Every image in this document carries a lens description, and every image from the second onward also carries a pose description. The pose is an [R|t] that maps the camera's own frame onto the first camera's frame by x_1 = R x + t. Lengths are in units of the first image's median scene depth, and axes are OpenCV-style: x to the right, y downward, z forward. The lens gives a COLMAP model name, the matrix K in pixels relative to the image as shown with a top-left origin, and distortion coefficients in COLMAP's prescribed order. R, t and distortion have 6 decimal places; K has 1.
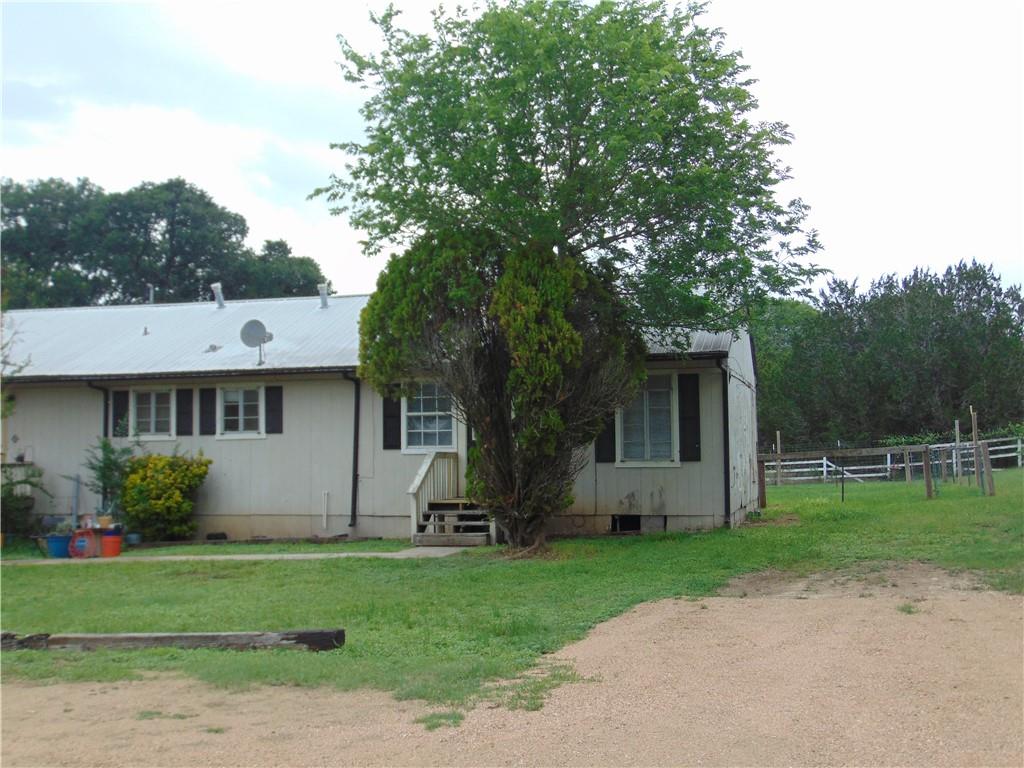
lens RADIAL K [[1238.5, 0, 511.8], [0, 1238.5, 384.8], [0, 0, 1]] dist [-0.027220, 0.000000]
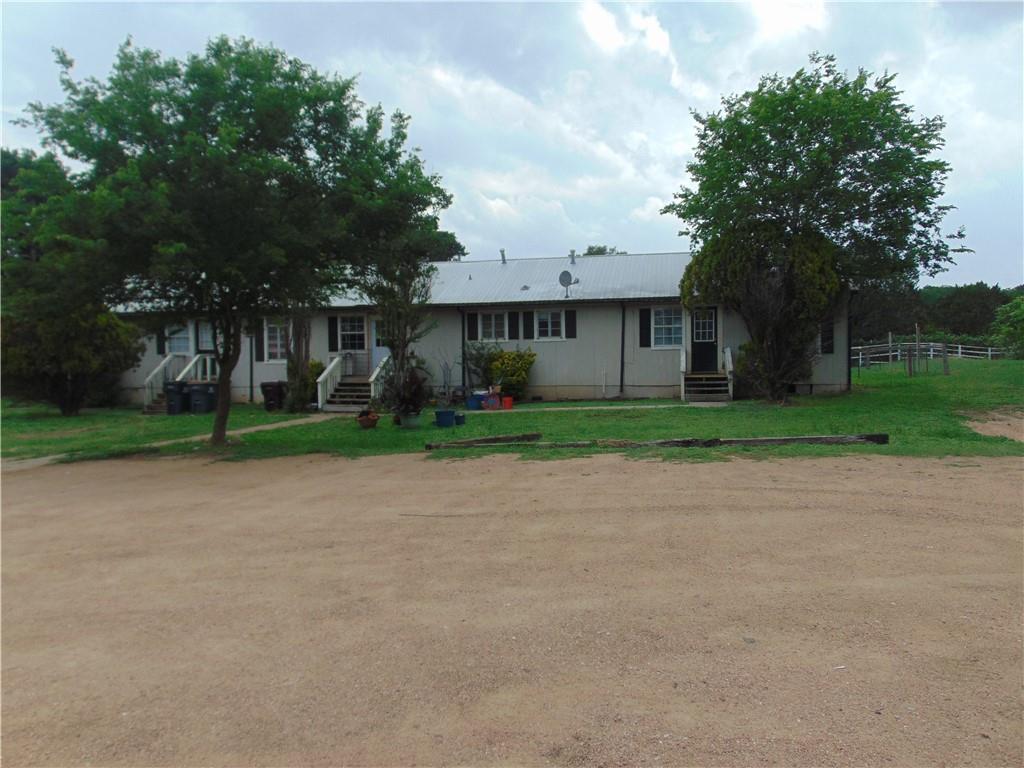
lens RADIAL K [[774.5, 0, 512.3], [0, 774.5, 384.7], [0, 0, 1]] dist [-0.014663, -0.006478]
pose [[0.998426, -0.003176, 0.055996, -0.339314], [-0.001953, 0.995821, 0.091303, 0.006235], [-0.056052, -0.091269, 0.994248, -0.064822]]
